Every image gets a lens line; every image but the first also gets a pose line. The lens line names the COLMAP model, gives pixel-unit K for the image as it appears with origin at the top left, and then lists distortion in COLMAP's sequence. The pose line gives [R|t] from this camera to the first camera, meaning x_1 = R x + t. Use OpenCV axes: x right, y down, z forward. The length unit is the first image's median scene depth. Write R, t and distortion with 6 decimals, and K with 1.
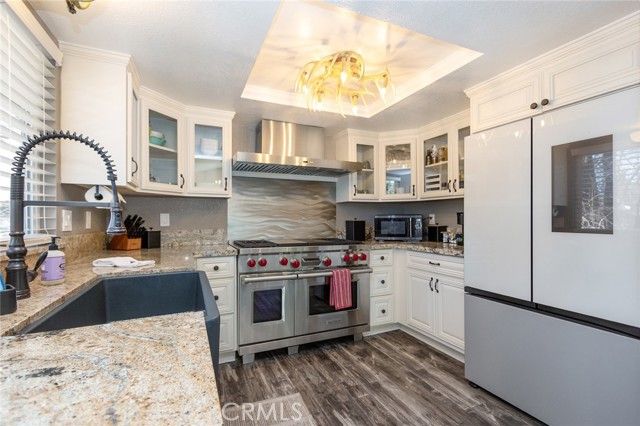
lens RADIAL K [[293.6, 0, 318.3], [0, 293.6, 216.6], [0, 0, 1]] dist [0.003029, -0.000944]
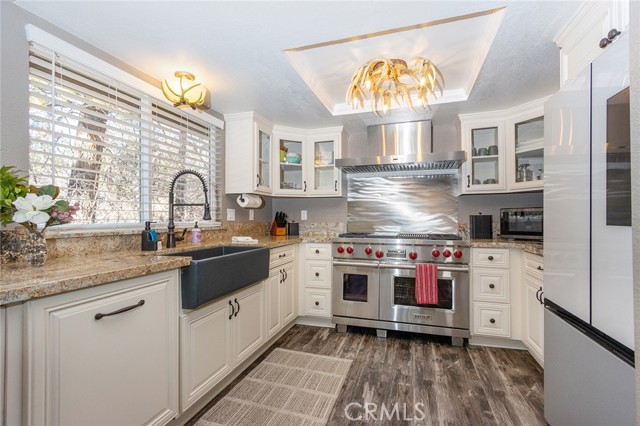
lens RADIAL K [[293.6, 0, 316.1], [0, 293.6, 213.9], [0, 0, 1]] dist [0.003029, -0.000944]
pose [[0.742521, -0.009546, -0.669754, 0.496281], [0.006617, 0.999954, -0.006916, 0.017229], [0.669790, 0.000703, 0.742551, 0.026974]]
